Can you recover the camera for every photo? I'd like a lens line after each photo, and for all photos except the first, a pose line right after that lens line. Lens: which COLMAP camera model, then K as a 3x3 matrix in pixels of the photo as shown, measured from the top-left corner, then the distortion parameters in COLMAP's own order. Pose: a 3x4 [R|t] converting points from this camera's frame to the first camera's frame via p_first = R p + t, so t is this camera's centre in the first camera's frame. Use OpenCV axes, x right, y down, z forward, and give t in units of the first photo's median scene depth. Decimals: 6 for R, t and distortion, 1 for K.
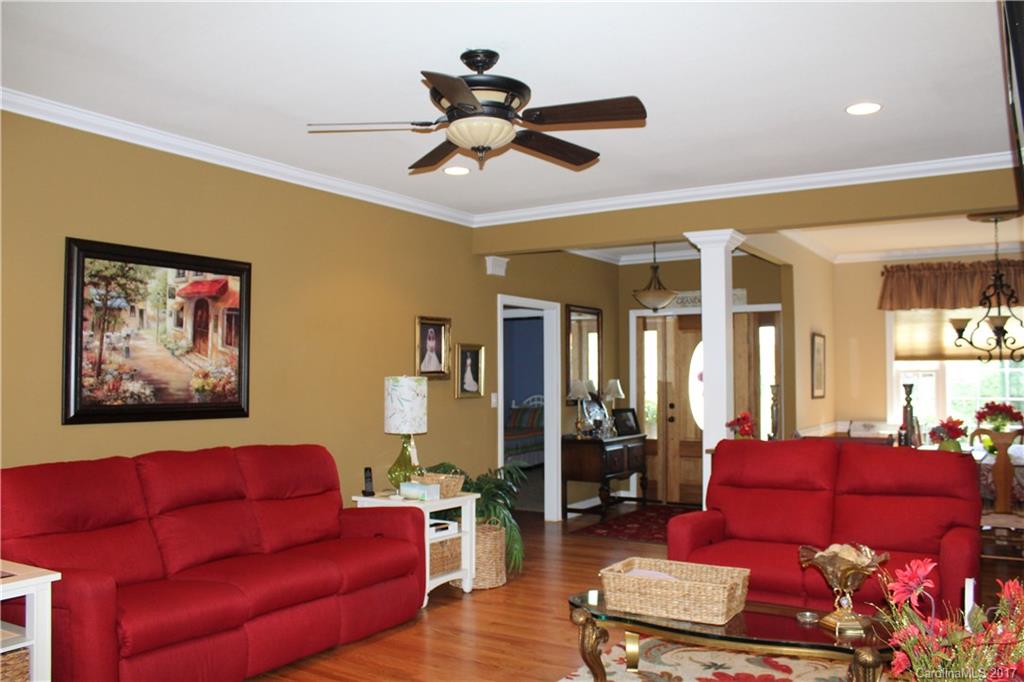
lens RADIAL K [[858.4, 0, 511.7], [0, 858.4, 341.9], [0, 0, 1]] dist [0.035423, 0.003523]
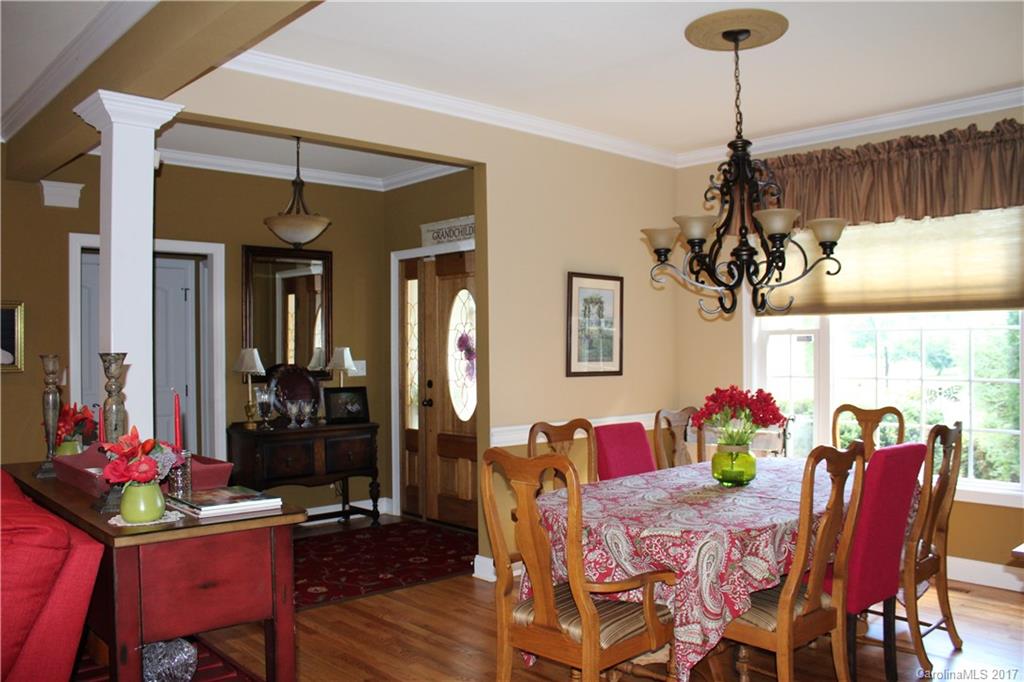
lens RADIAL K [[858.4, 0, 511.5], [0, 858.4, 340.1], [0, 0, 1]] dist [0.035423, 0.003523]
pose [[0.947866, -0.004760, -0.318633, 0.479835], [0.018667, 0.999001, 0.040606, 0.010635], [0.318121, -0.044437, 0.947008, 0.353629]]
